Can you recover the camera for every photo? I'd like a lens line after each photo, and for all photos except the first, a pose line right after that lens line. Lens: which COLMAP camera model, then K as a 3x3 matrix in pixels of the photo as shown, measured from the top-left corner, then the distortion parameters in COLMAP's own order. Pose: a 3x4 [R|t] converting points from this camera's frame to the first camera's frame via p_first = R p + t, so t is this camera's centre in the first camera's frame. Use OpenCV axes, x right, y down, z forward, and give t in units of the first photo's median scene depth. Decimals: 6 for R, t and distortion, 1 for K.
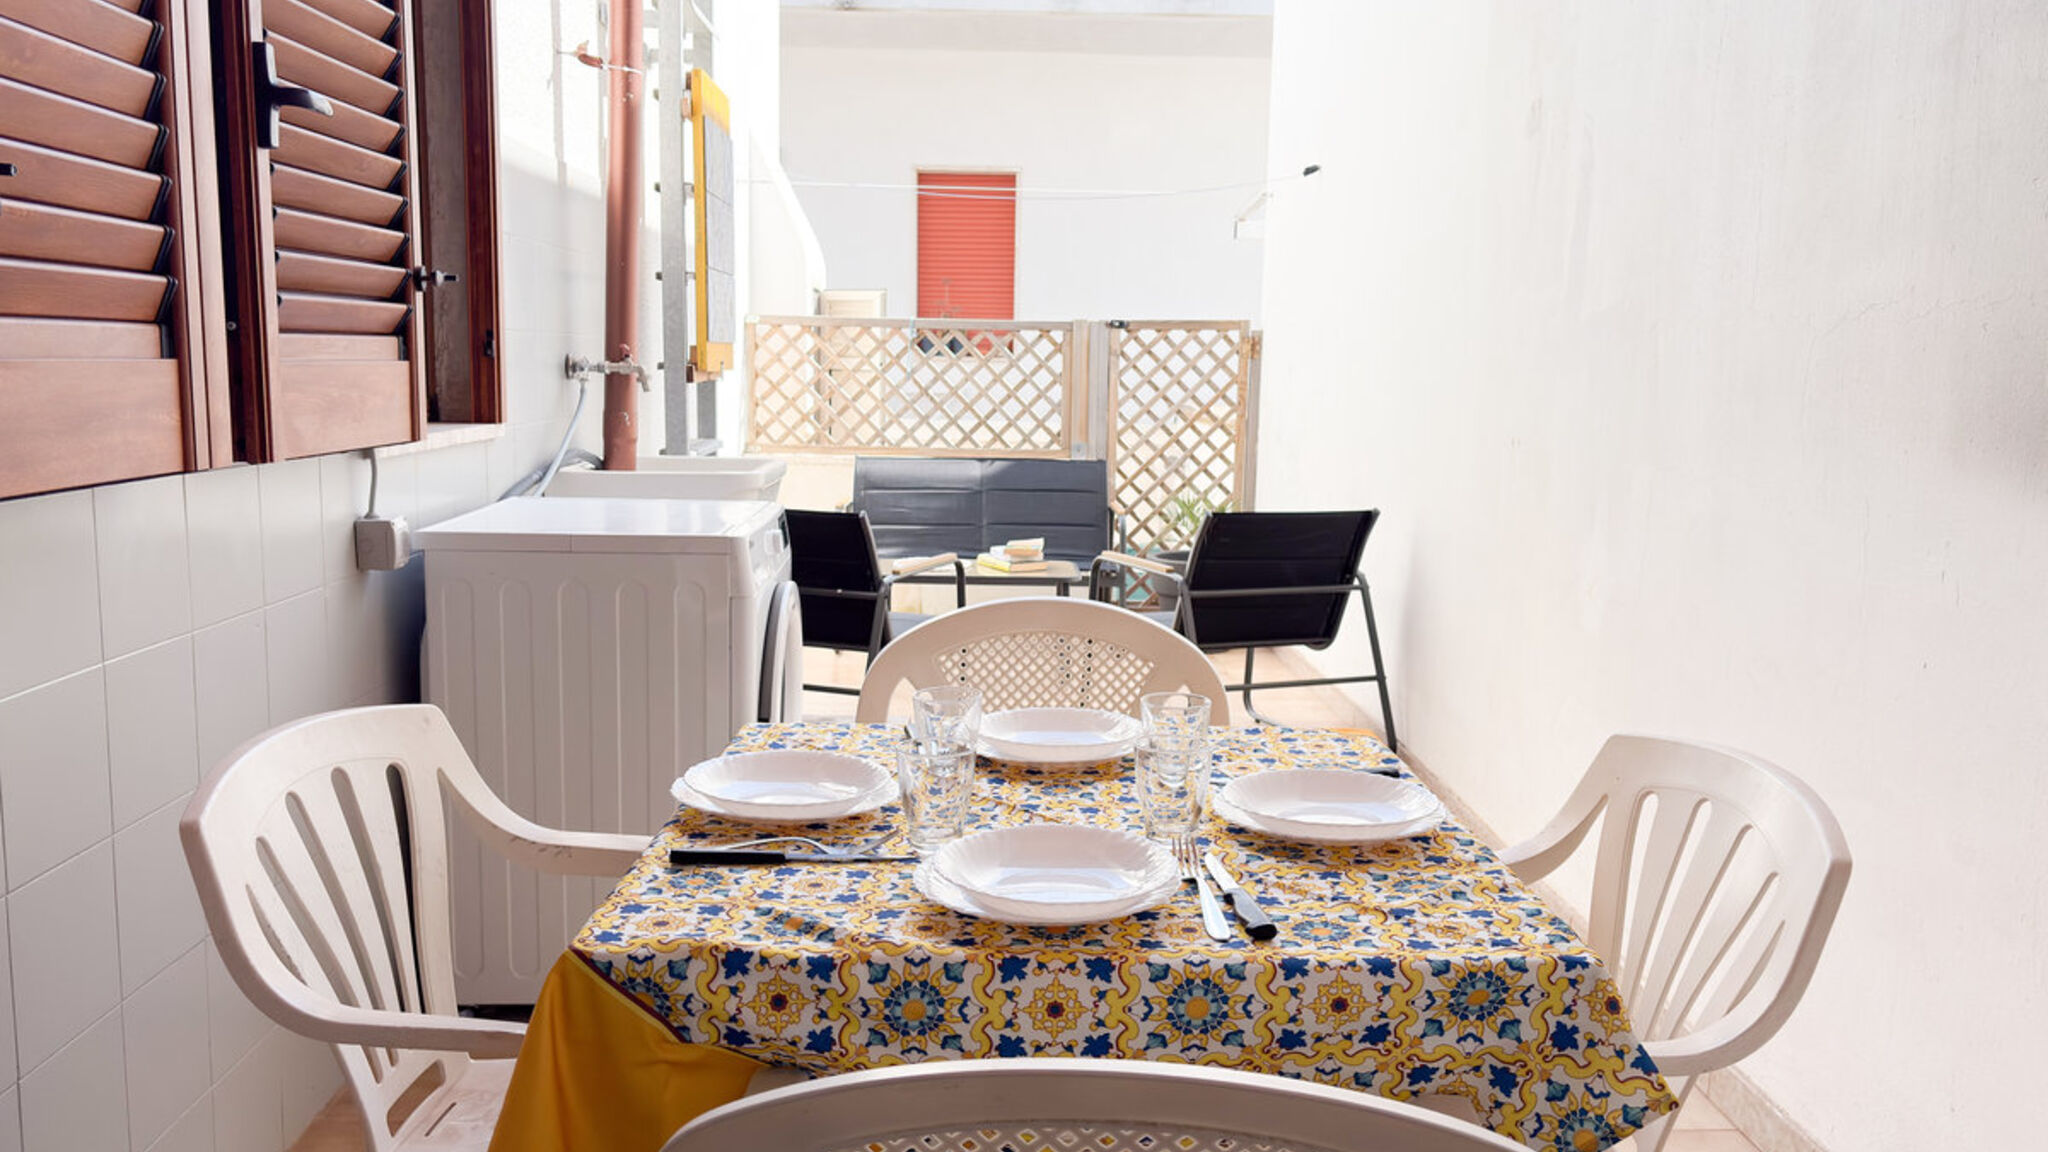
lens RADIAL K [[1577.0, 0, 1024.0], [0, 1577.0, 576.0], [0, 0, 1]] dist [0.070779, -0.005399]
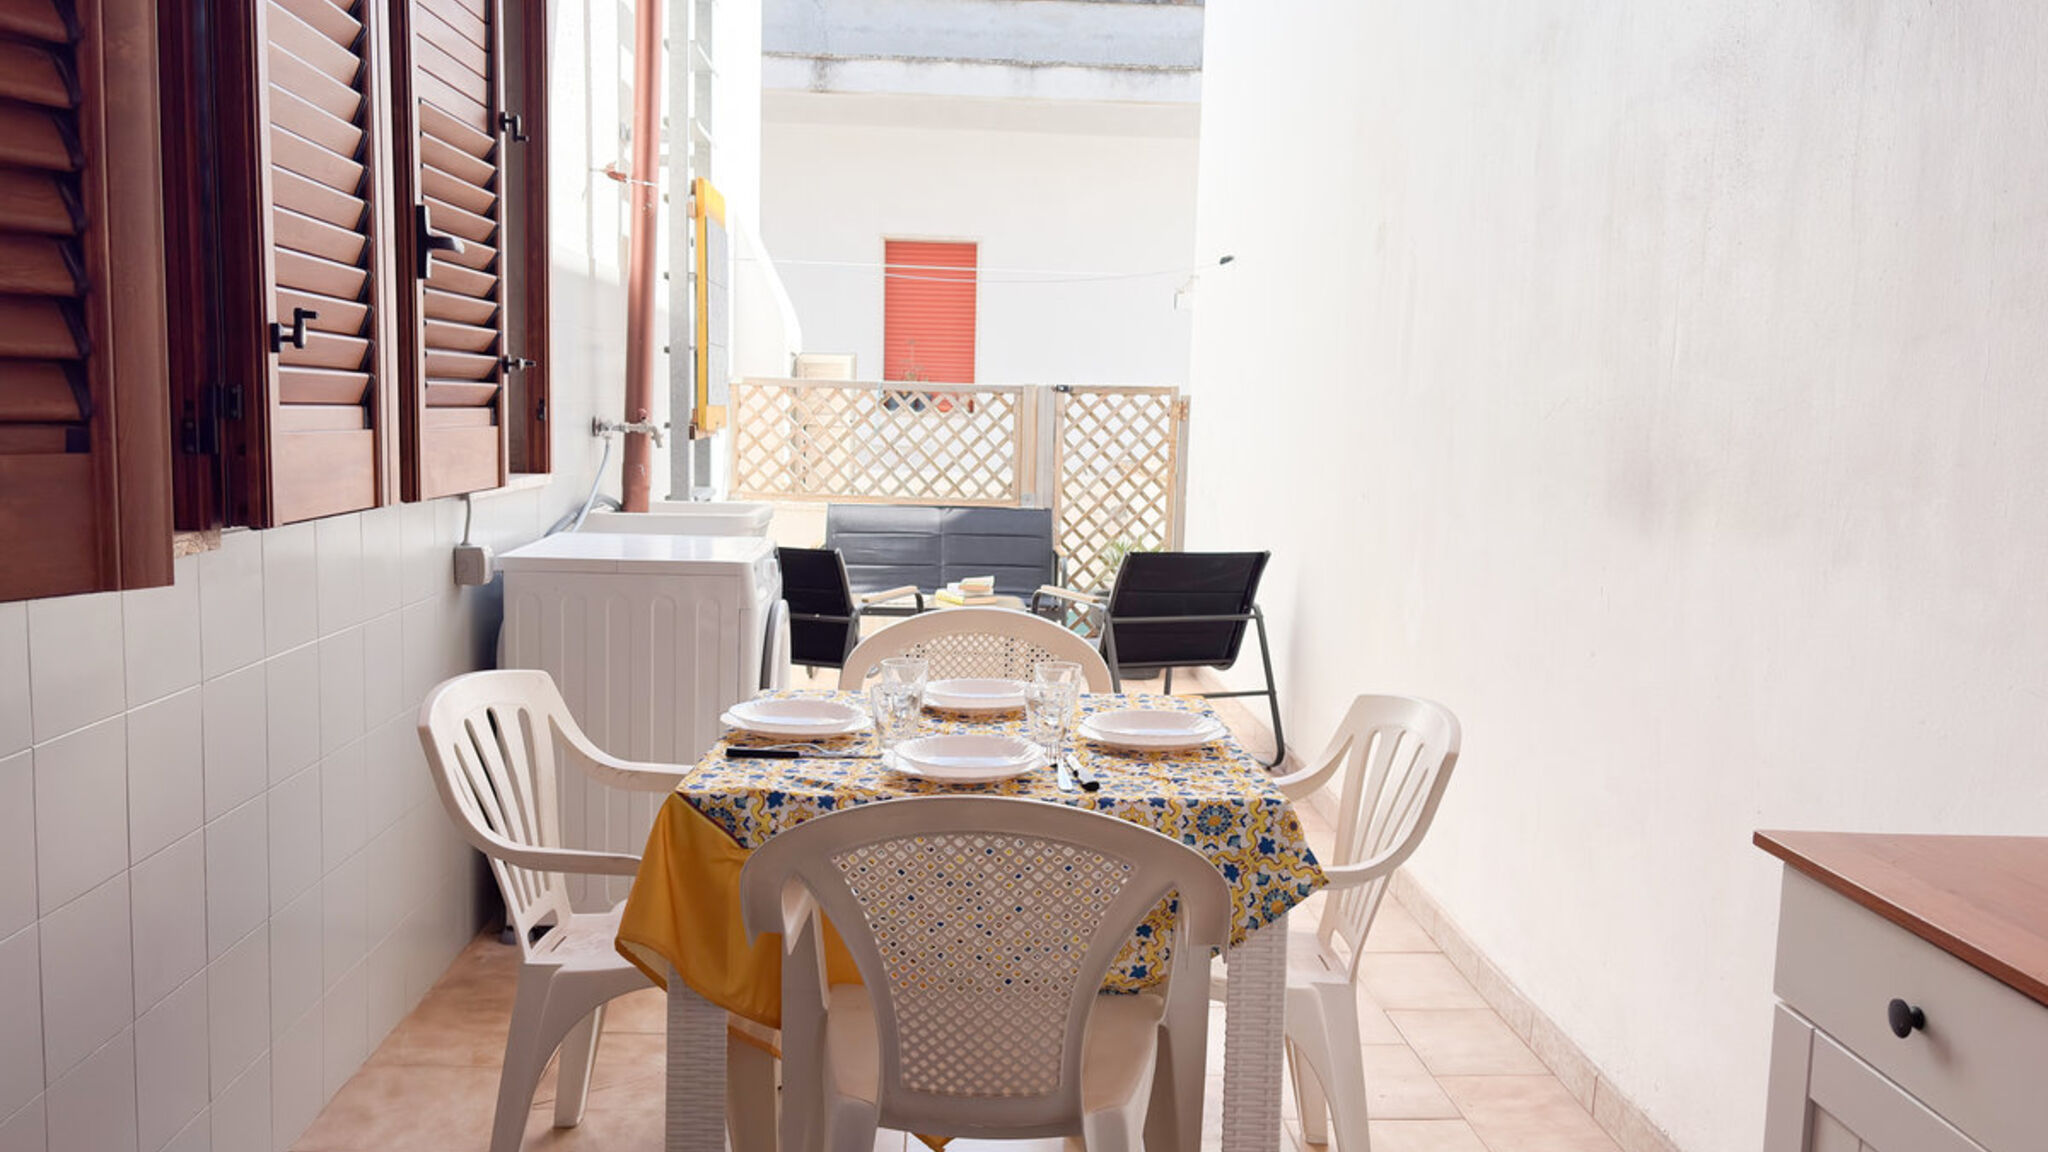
lens RADIAL K [[1586.8, 0, 1035.1], [0, 1586.8, 601.6], [0, 0, 1]] dist [0.126584, -0.224053]
pose [[0.999567, 0.006673, 0.028672, 0.020891], [-0.006208, 0.999848, -0.016289, 0.028570], [-0.028776, 0.016104, 0.999456, -0.332703]]
